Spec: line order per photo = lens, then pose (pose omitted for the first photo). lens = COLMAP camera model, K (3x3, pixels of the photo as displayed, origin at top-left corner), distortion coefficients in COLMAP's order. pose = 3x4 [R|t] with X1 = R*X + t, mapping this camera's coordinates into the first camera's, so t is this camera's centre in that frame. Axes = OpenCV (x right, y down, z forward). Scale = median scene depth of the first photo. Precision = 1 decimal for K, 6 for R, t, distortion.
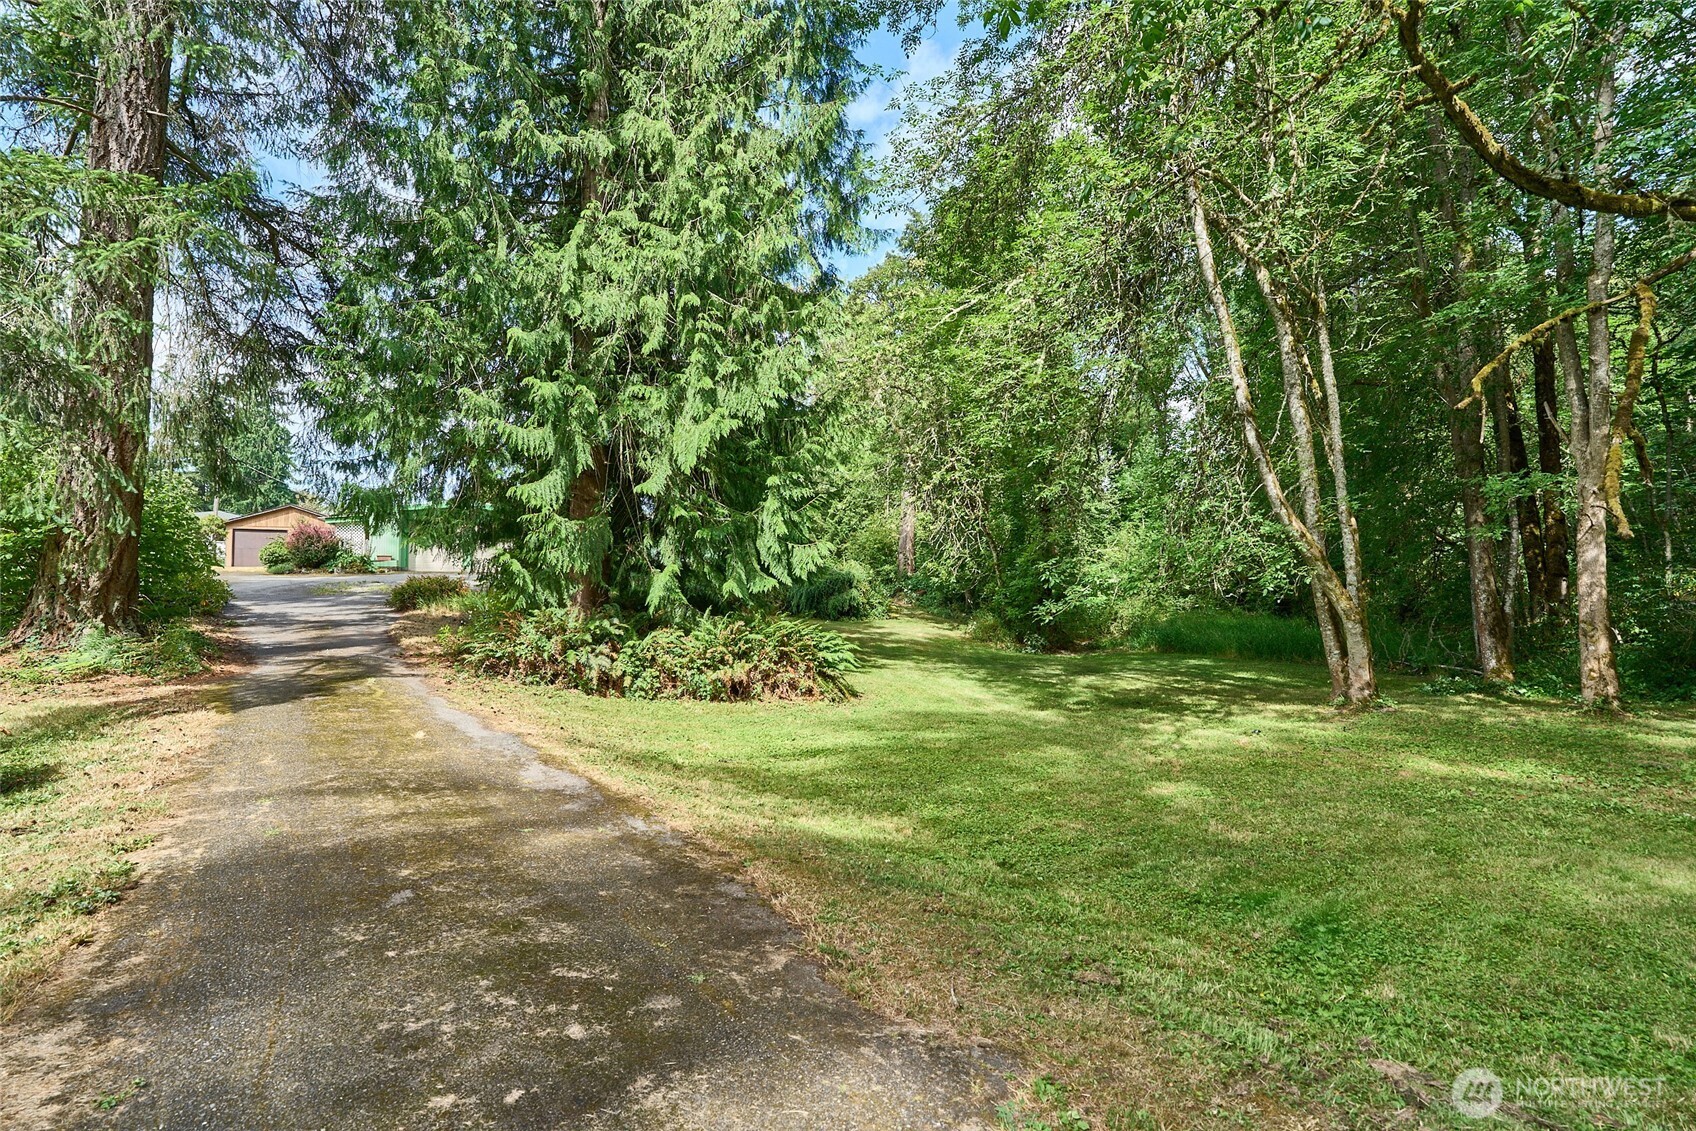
lens RADIAL K [[767.5, 0, 848.0], [0, 767.5, 565.5], [0, 0, 1]] dist [-0.030200, 0.001013]
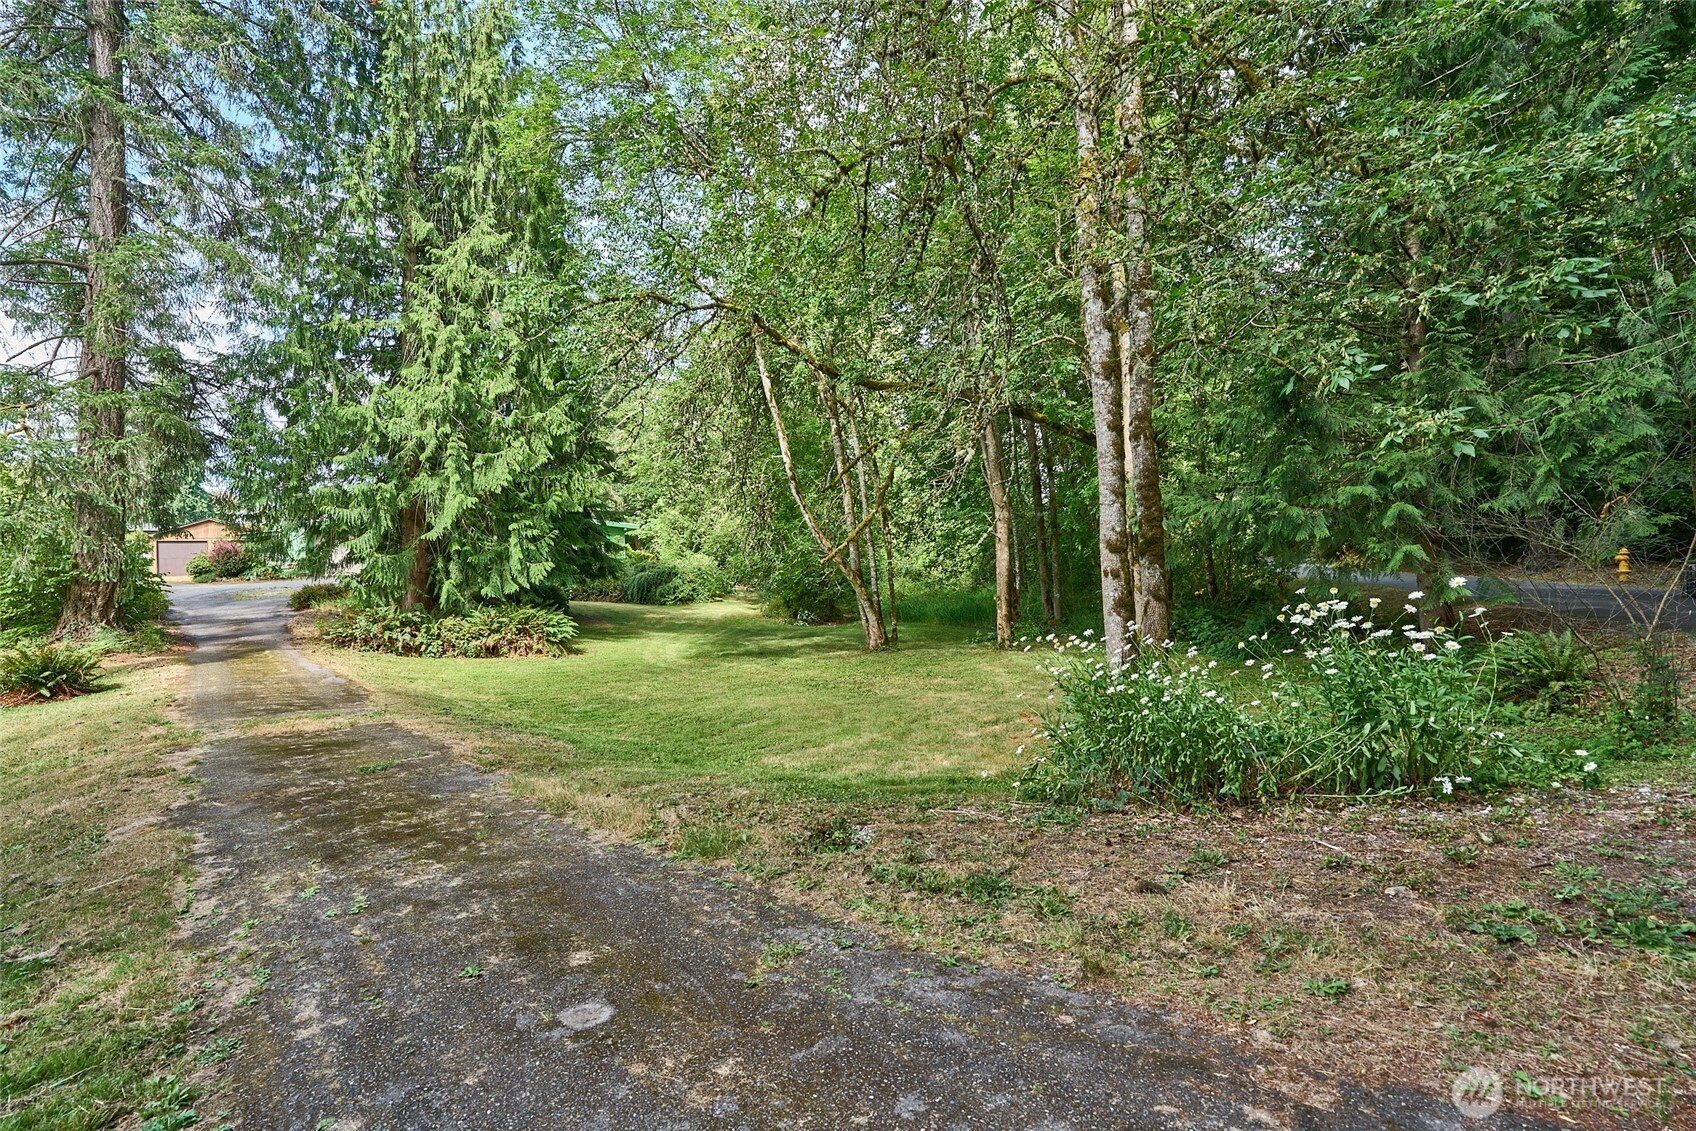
lens RADIAL K [[767.5, 0, 848.0], [0, 767.5, 565.5], [0, 0, 1]] dist [-0.030200, 0.001013]
pose [[0.997224, -0.030276, 0.068020, 0.525270], [0.028375, 0.999184, 0.028755, -0.053323], [-0.068836, -0.026745, 0.997269, -0.726608]]
